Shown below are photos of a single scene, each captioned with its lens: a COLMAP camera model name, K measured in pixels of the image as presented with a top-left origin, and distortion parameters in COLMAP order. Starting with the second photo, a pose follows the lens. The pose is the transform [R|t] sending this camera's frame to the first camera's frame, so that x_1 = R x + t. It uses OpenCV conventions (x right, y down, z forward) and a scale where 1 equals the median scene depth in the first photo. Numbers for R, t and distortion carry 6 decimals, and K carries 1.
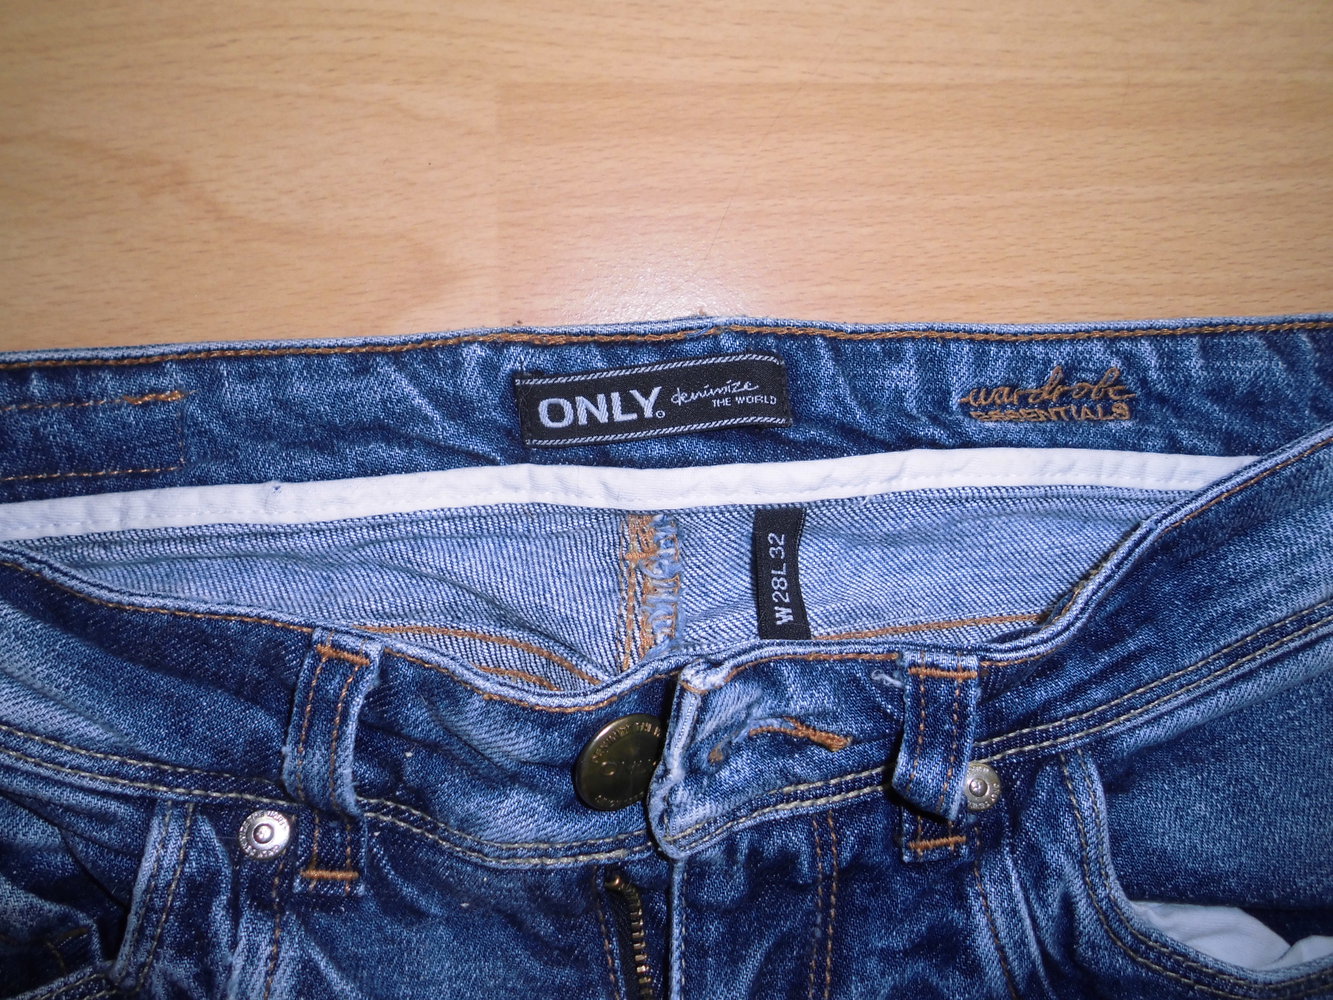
lens RADIAL K [[994.6, 0, 622.2], [0, 994.6, 499.6], [0, 0, 1]] dist [0.069308, -0.122121]
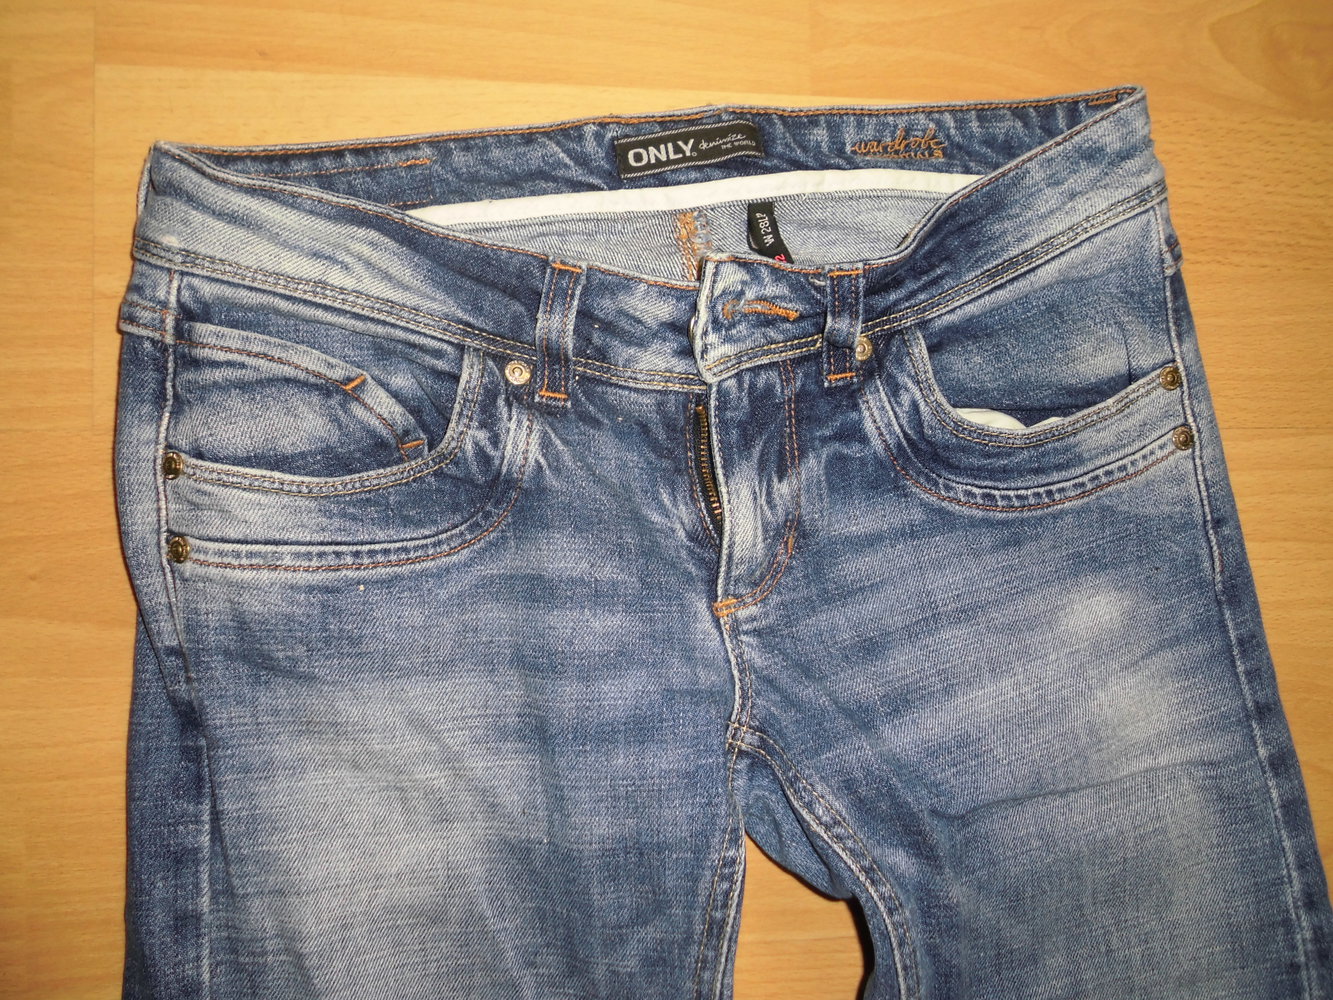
lens RADIAL K [[1003.0, 0, 666.5], [0, 1003.0, 500.0], [0, 0, 1]] dist [-0.001613, -0.008117]
pose [[0.995693, -0.061727, 0.069179, -0.178568], [0.054047, 0.992696, 0.107861, 0.343829], [-0.075332, -0.103657, 0.991756, -0.924887]]
